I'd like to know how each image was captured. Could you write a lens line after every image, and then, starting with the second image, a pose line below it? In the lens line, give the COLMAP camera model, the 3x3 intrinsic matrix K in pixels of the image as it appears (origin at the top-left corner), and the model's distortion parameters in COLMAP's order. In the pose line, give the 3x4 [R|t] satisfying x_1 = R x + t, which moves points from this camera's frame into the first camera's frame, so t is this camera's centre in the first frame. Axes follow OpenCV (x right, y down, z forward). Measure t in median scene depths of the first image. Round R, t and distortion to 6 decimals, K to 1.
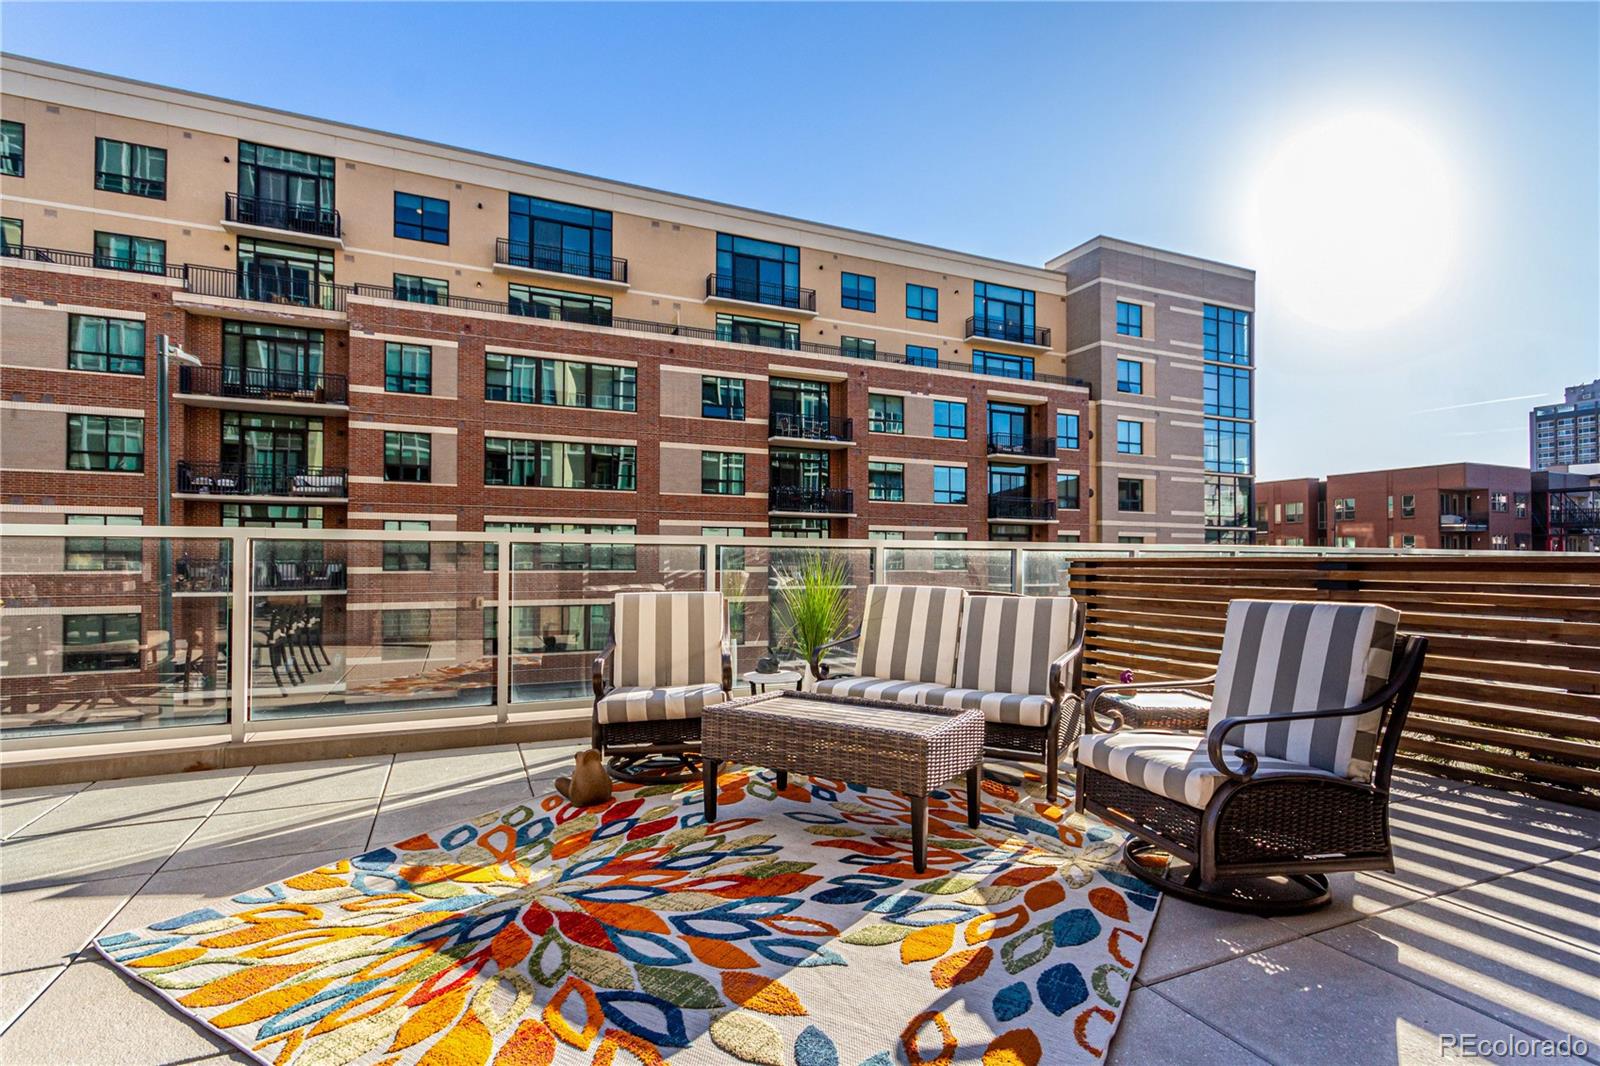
lens RADIAL K [[762.5, 0, 797.1], [0, 762.5, 546.2], [0, 0, 1]] dist [0.014604, -0.003598]
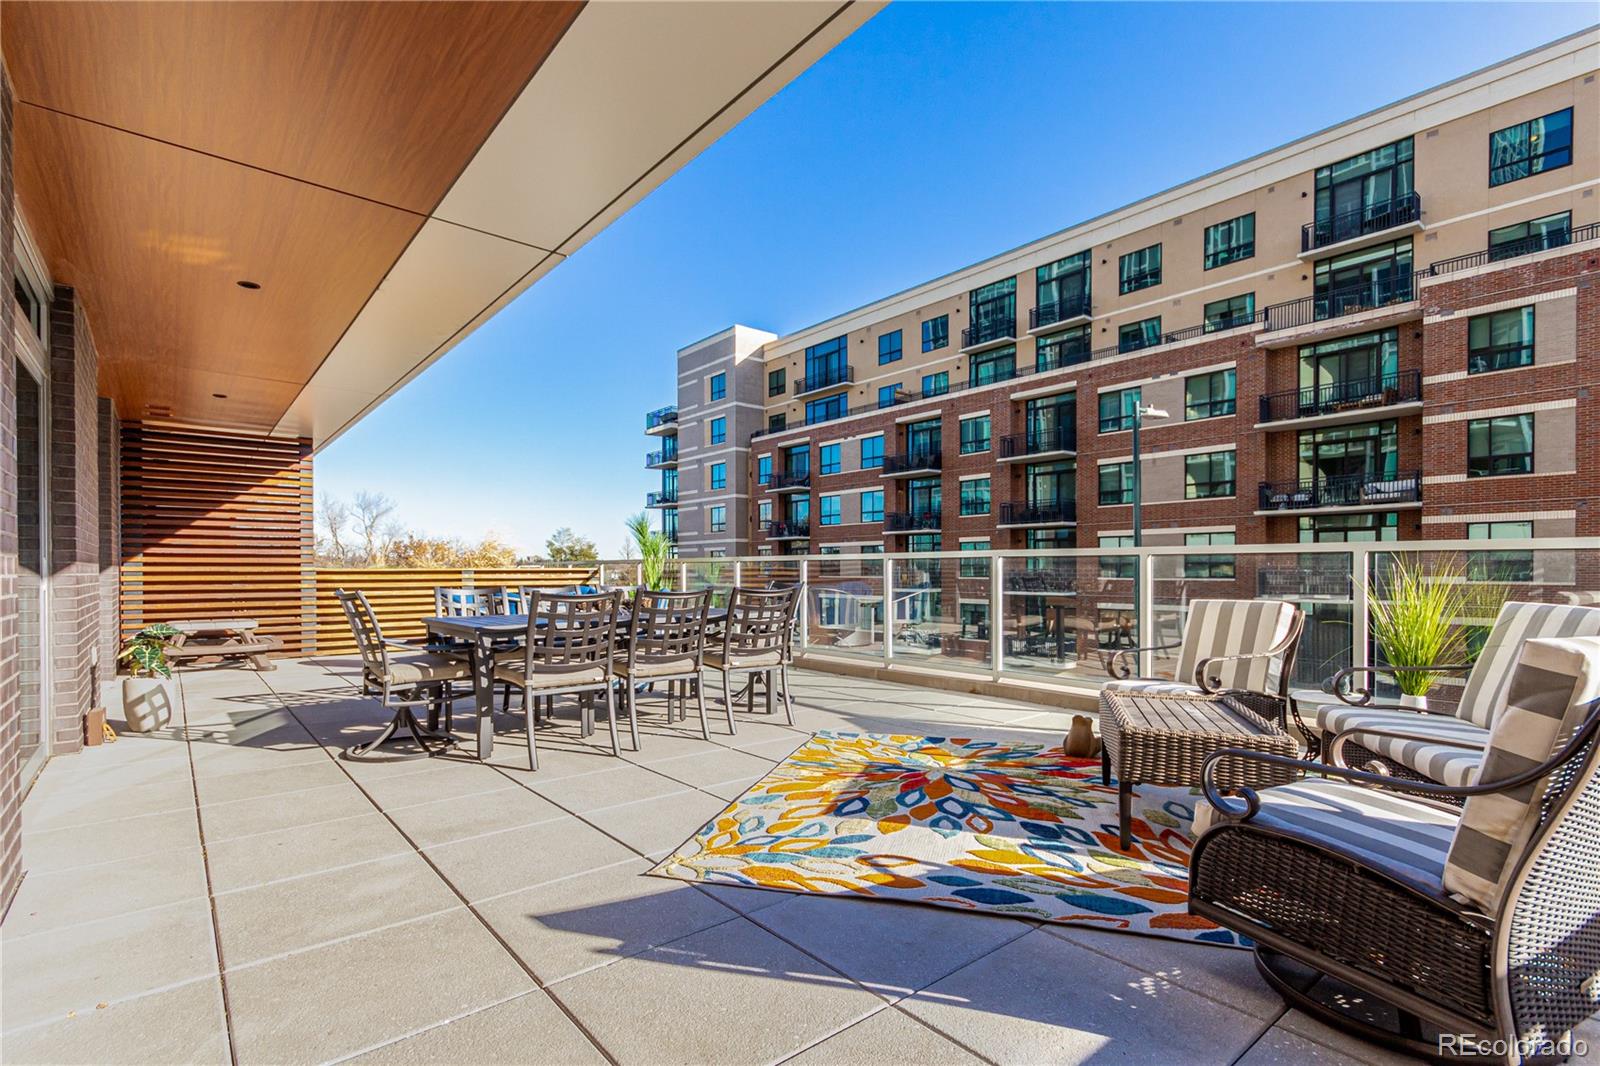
lens RADIAL K [[762.5, 0, 796.4], [0, 762.5, 574.9], [0, 0, 1]] dist [0.014604, -0.003598]
pose [[0.268170, 0.003480, -0.963365, 0.304160], [0.021436, 0.999724, 0.009579, 0.001433], [0.963133, -0.023220, 0.268022, 0.068513]]
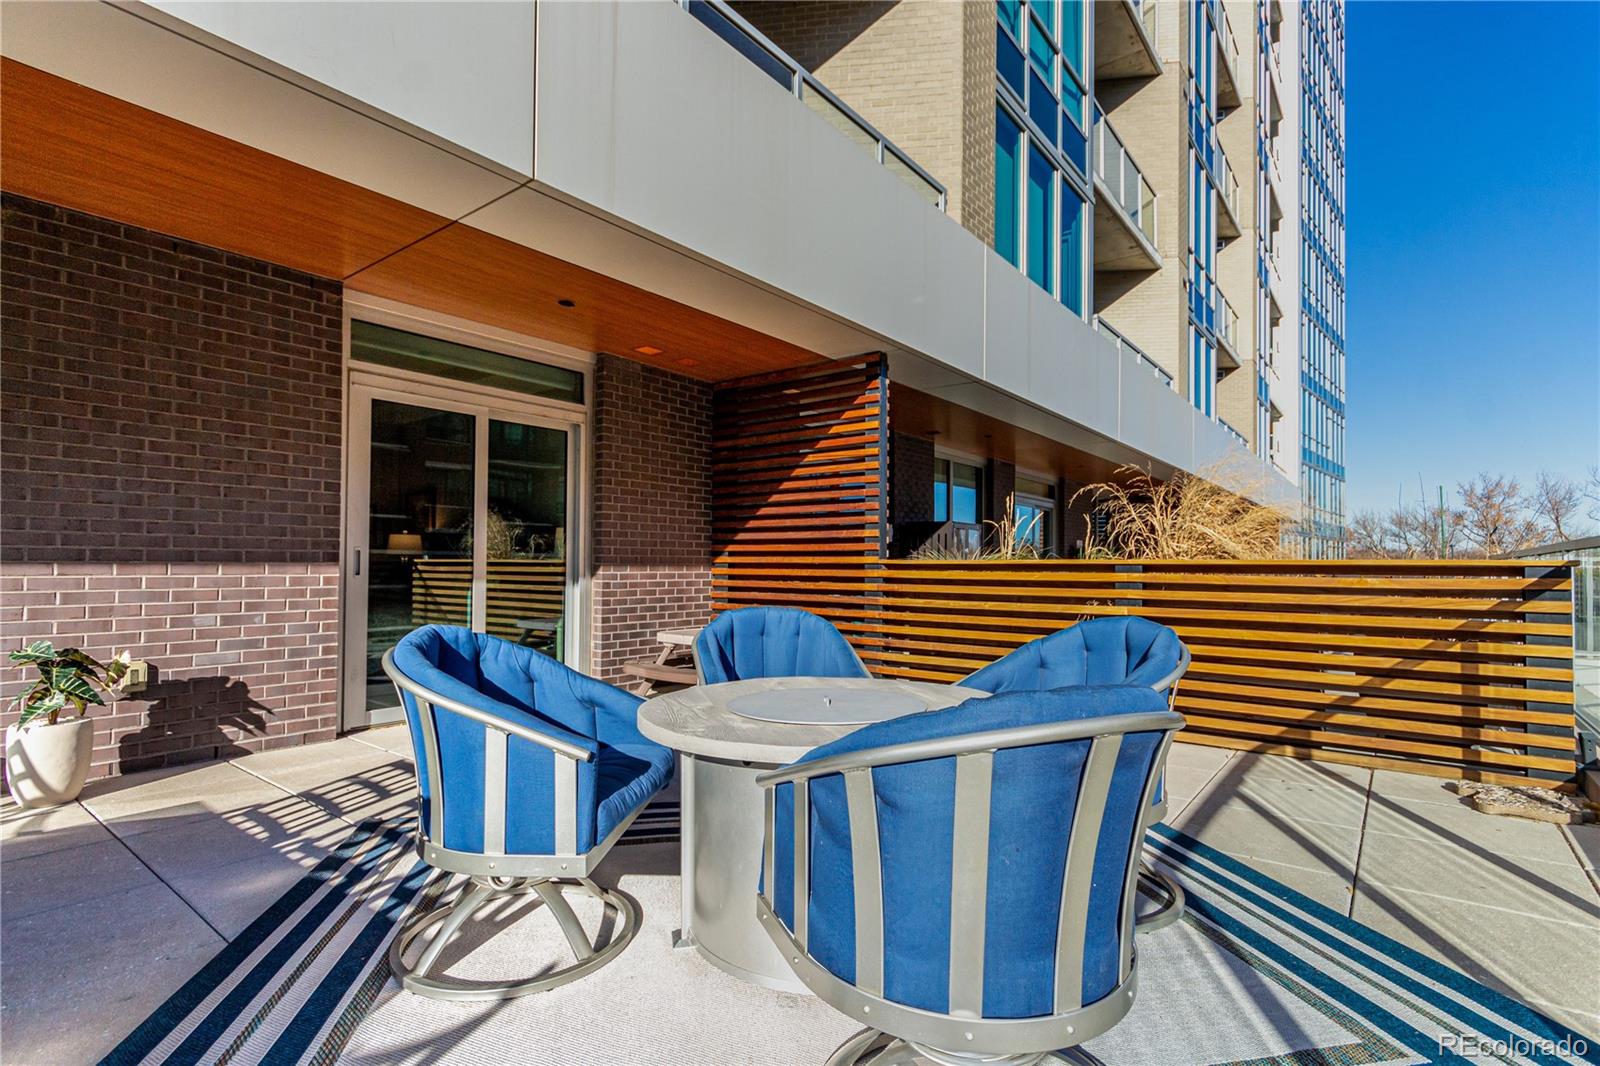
lens RADIAL K [[762.5, 0, 801.4], [0, 762.5, 546.5], [0, 0, 1]] dist [0.014604, -0.003598]
pose [[-0.883466, -0.019541, -0.468088, -0.505353], [0.000534, 0.999087, -0.042716, 0.005325], [0.468495, -0.037988, -0.882649, 0.250622]]
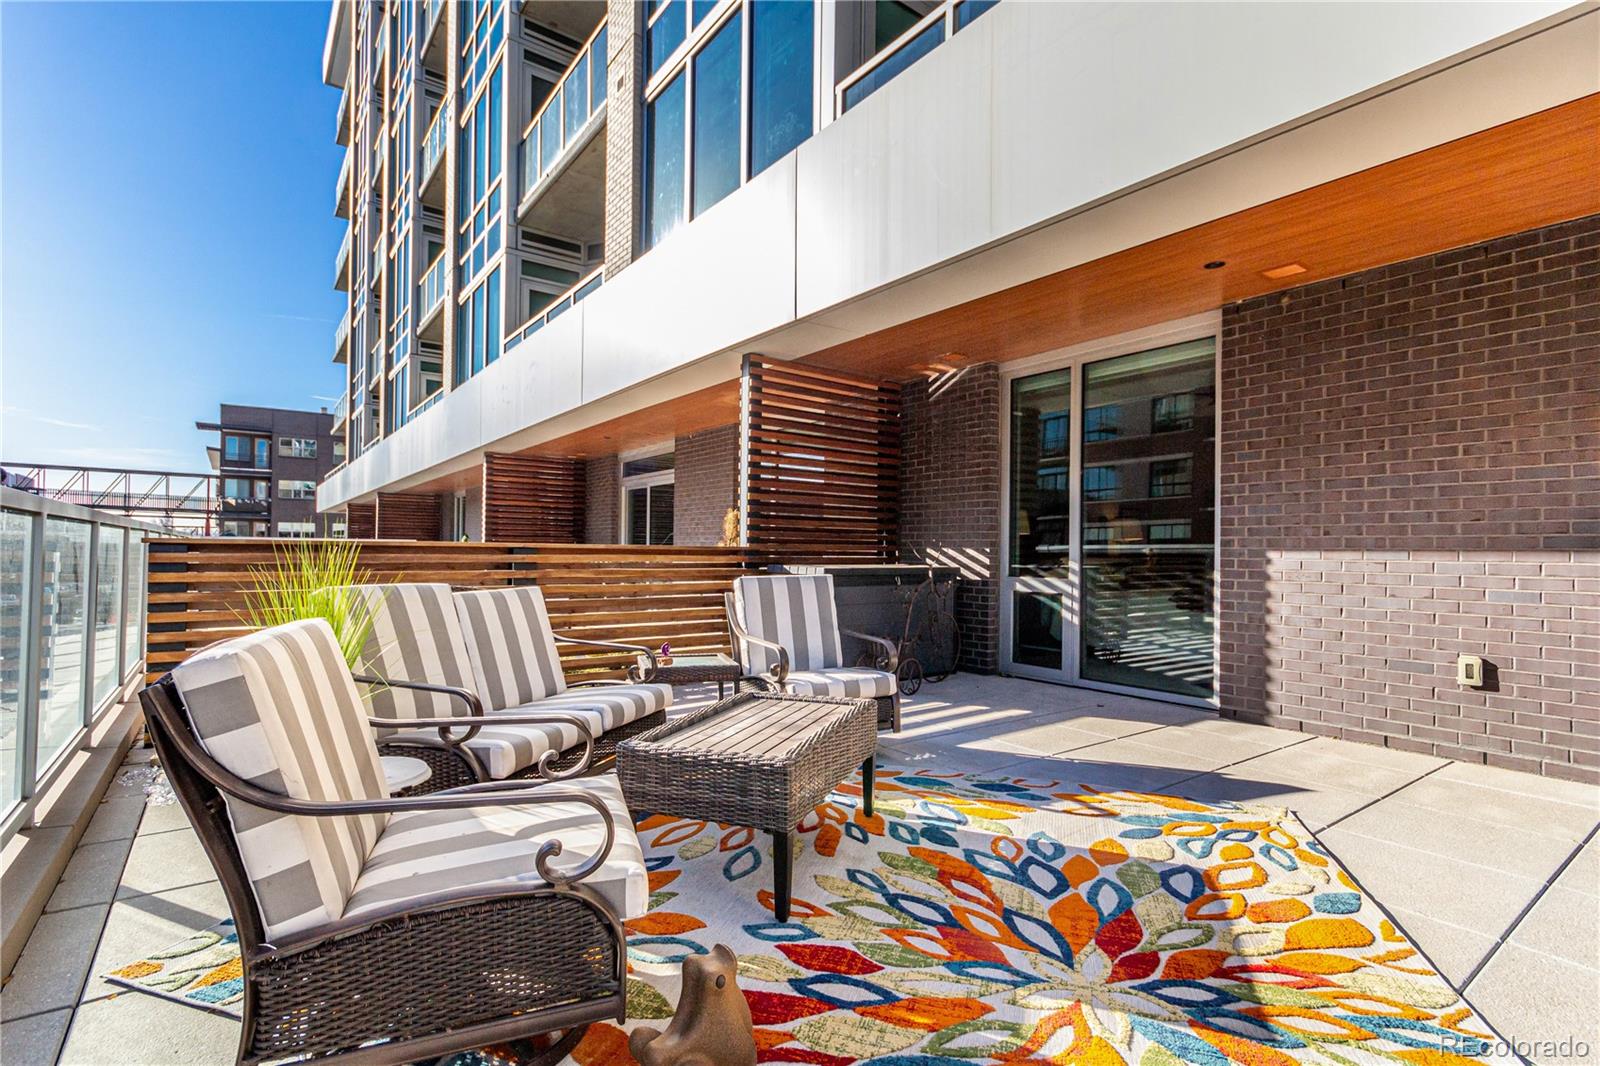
lens RADIAL K [[762.5, 0, 799.4], [0, 762.5, 537.8], [0, 0, 1]] dist [0.014604, -0.003598]
pose [[-0.225702, 0.011778, 0.974125, -0.265884], [-0.031758, 0.999306, -0.019441, 0.006714], [-0.973679, -0.035324, -0.225171, 0.380595]]
